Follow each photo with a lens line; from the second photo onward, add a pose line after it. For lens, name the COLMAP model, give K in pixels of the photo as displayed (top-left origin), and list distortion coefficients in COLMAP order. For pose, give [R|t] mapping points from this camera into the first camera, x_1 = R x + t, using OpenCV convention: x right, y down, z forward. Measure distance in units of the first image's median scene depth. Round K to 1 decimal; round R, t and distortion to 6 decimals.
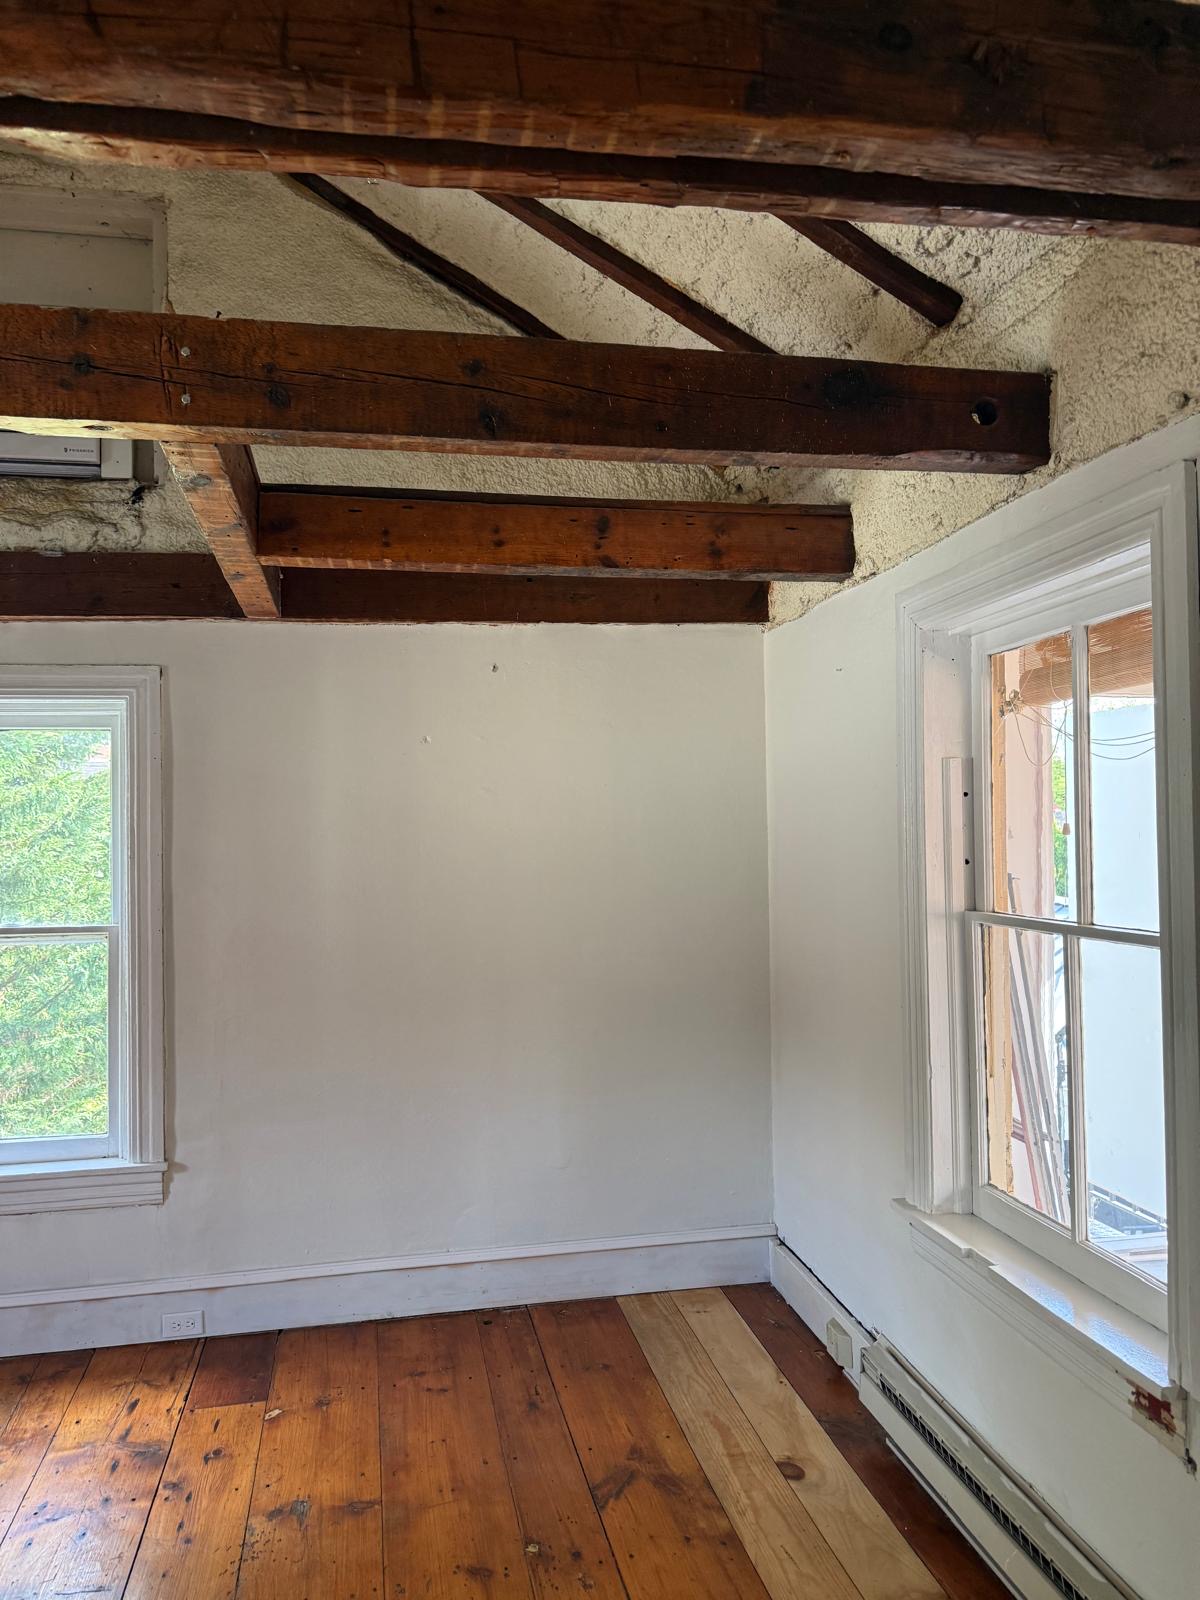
lens RADIAL K [[1131.8, 0, 602.9], [0, 1131.8, 803.1], [0, 0, 1]] dist [0.072925, -0.088367]
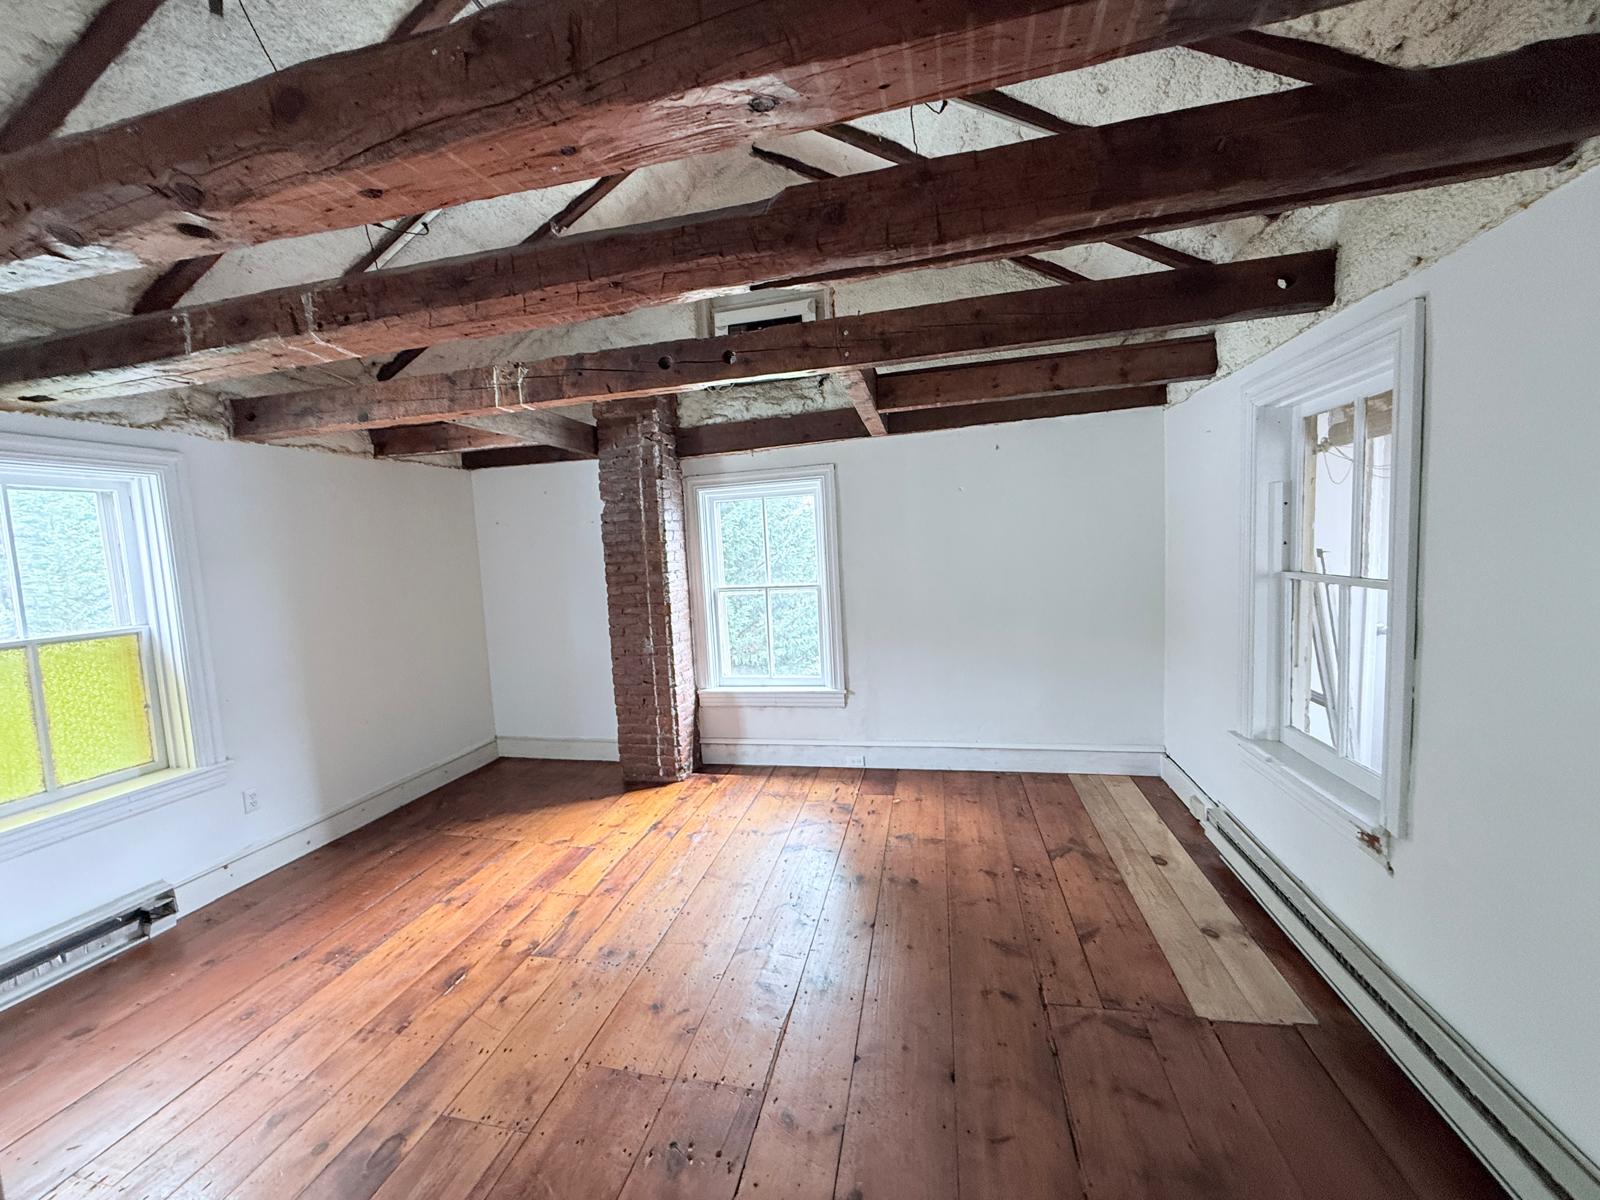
lens RADIAL K [[637.9, 0, 786.9], [0, 637.9, 600.8], [0, 0, 1]] dist [0.000298, -0.000042]
pose [[0.907239, 0.003983, -0.420596, 0.044535], [0.049729, 0.991926, 0.116661, -0.010703], [0.417665, -0.126755, 0.899716, -0.176549]]
